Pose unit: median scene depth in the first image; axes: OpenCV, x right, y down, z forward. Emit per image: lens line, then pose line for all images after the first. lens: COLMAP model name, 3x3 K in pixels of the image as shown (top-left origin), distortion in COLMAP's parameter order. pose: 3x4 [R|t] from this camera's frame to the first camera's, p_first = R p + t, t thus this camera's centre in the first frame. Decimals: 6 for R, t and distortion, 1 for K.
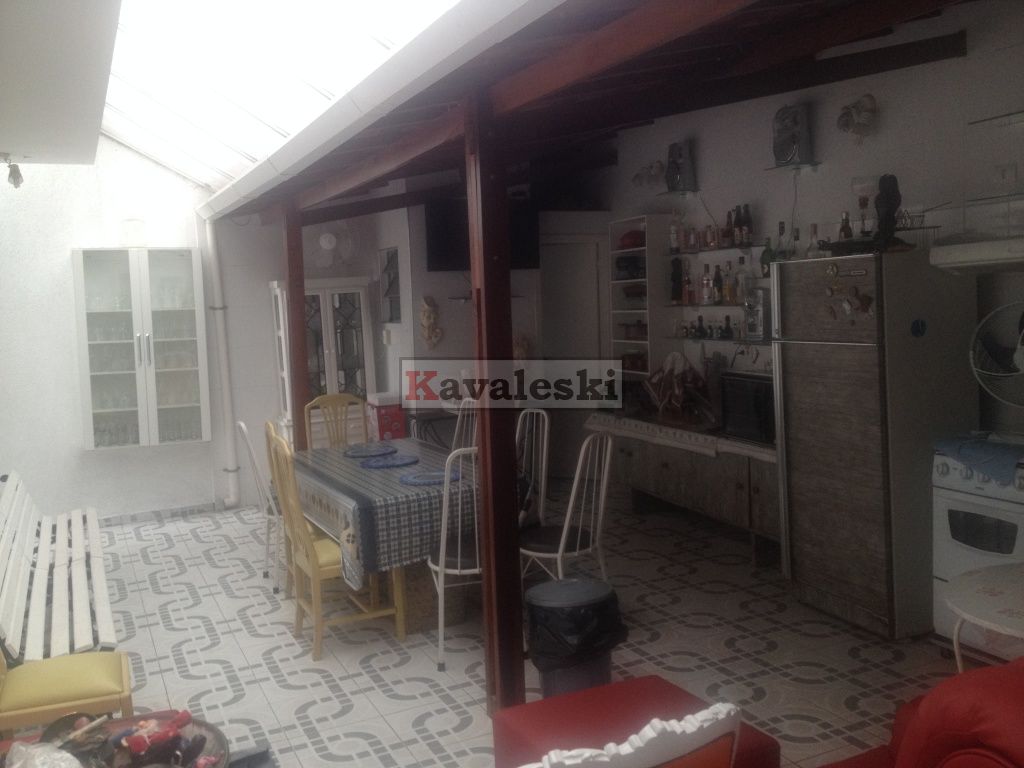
lens RADIAL K [[975.6, 0, 503.0], [0, 975.6, 384.0], [0, 0, 1]] dist [0.125196, -0.247748]
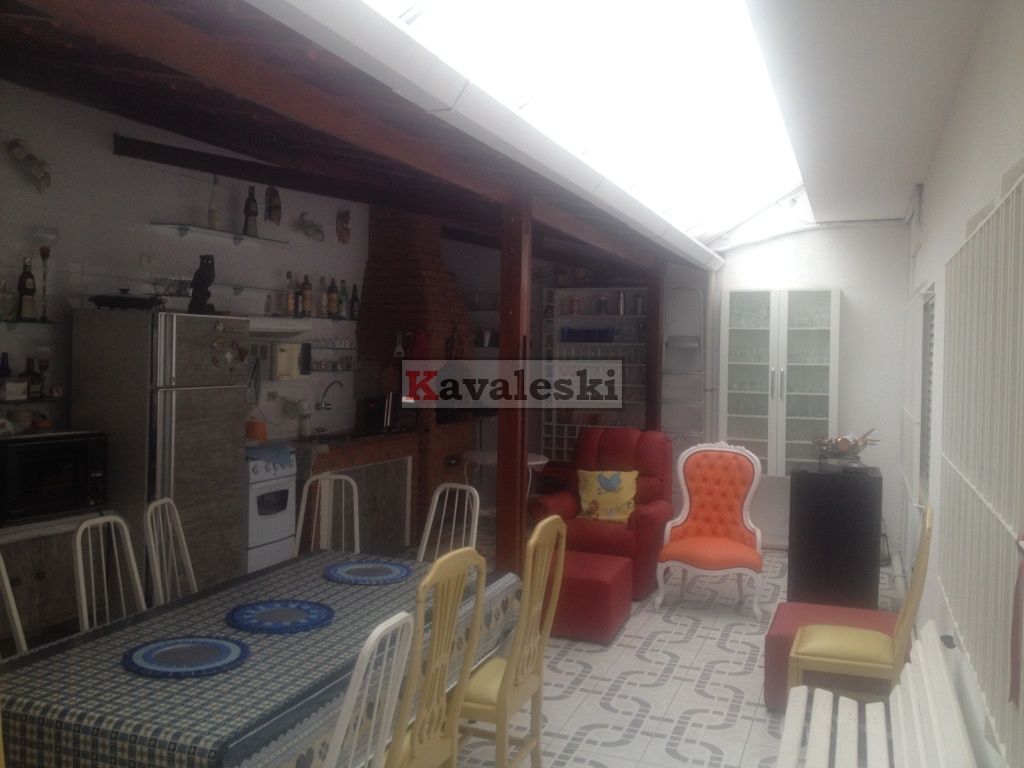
lens RADIAL K [[975.6, 0, 503.0], [0, 975.6, 384.0], [0, 0, 1]] dist [0.125196, -0.247748]
pose [[-0.723070, -0.007331, 0.690735, -0.796761], [0.059510, 0.995565, 0.072861, -0.119966], [-0.688206, 0.093789, -0.719427, 1.748217]]
